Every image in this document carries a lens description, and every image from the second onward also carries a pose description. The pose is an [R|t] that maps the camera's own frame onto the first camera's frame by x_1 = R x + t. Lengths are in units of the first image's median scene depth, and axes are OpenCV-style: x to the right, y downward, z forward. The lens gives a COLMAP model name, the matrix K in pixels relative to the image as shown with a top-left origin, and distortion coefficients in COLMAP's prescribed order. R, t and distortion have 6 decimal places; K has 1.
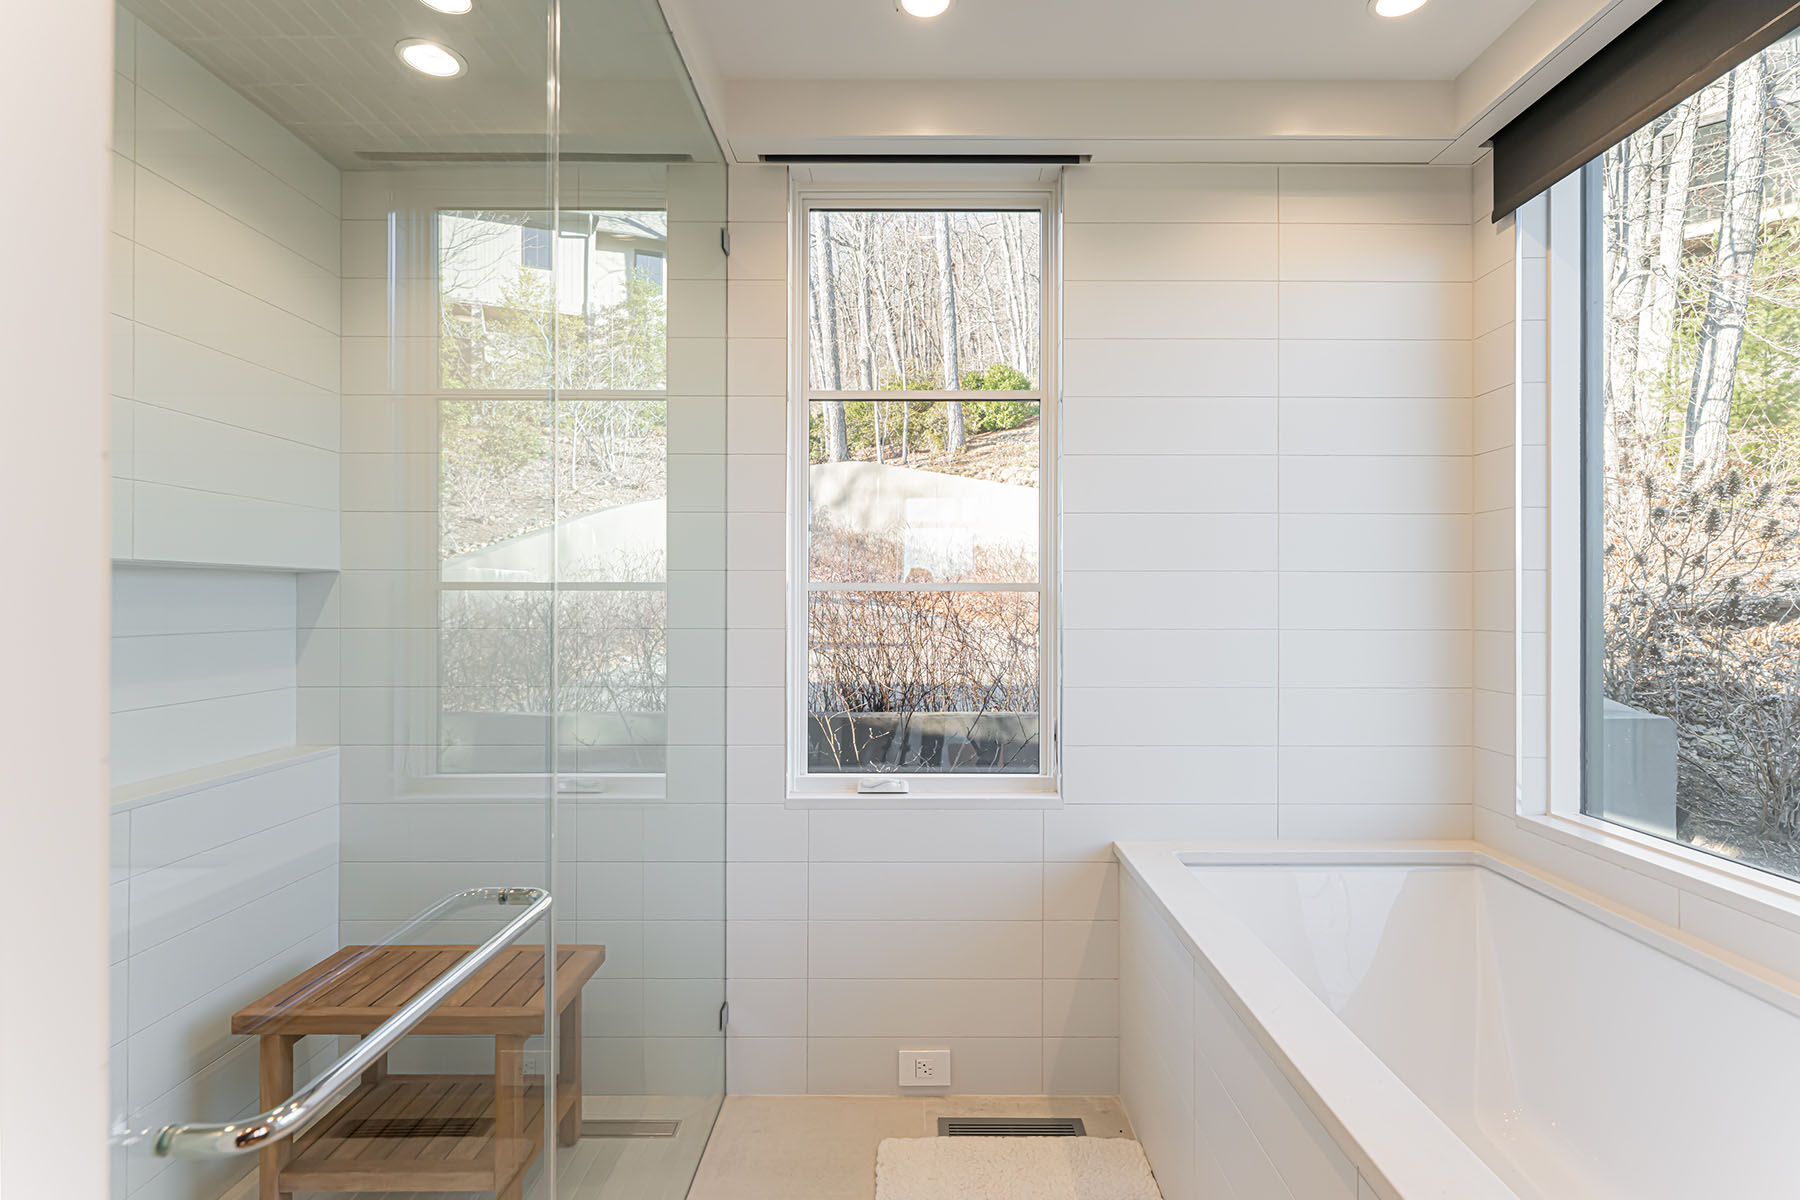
lens RADIAL K [[904.2, 0, 900.0], [0, 904.2, 600.0], [0, 0, 1]] dist [0.000348, 0.000009]
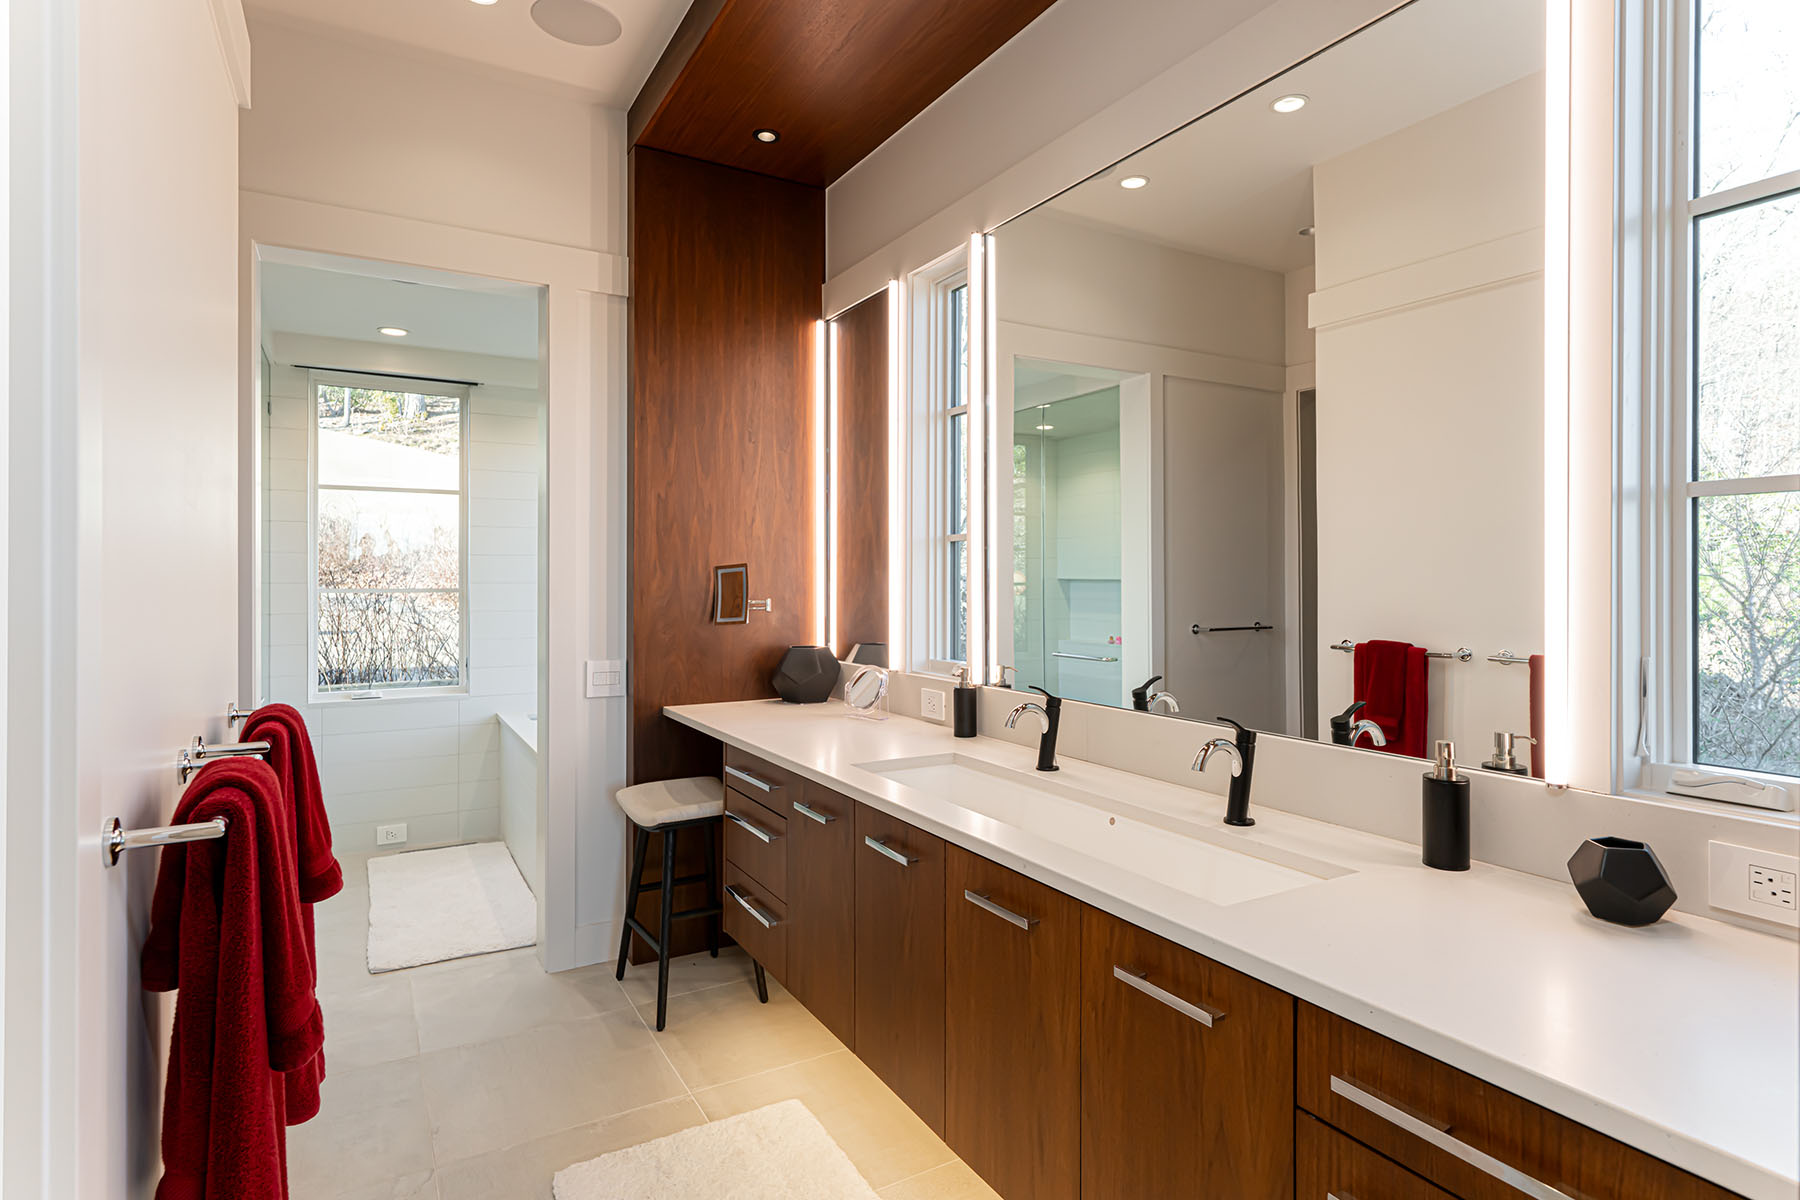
lens RADIAL K [[941.1, 0, 901.2], [0, 941.1, 578.1], [0, 0, 1]] dist [0.000357, -0.000542]
pose [[0.858043, 0.001197, 0.513576, -0.020291], [0.001161, 0.999990, -0.004271, -0.007559], [-0.513576, 0.004261, 0.858034, -0.361568]]
